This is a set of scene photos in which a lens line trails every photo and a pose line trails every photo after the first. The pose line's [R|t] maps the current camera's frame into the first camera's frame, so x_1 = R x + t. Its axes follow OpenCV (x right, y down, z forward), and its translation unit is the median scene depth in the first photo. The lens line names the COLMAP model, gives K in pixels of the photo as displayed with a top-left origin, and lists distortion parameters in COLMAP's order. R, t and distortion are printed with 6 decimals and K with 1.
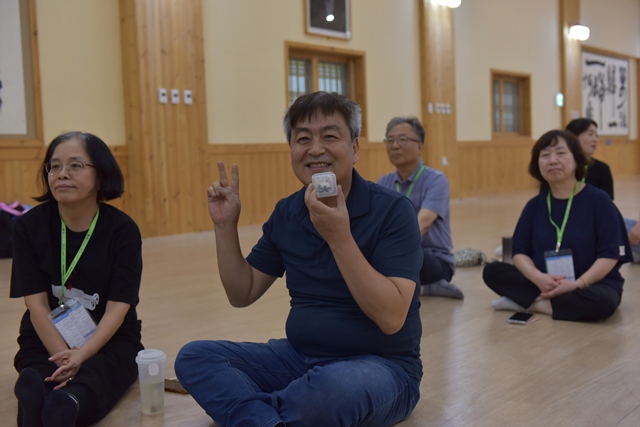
lens RADIAL K [[809.9, 0, 320.0], [0, 809.9, 213.5], [0, 0, 1]] dist [0.010571, -0.006347]
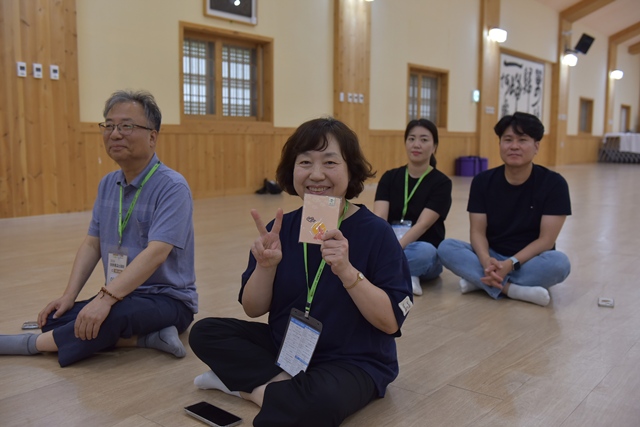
lens RADIAL K [[640.3, 0, 303.2], [0, 640.3, 213.5], [0, 0, 1]] dist [-0.010416, -0.011671]
pose [[0.999093, 0.042202, -0.005583, 0.098510], [-0.041878, 0.997913, 0.049158, -0.018531], [0.007646, -0.048879, 0.998775, 0.167866]]
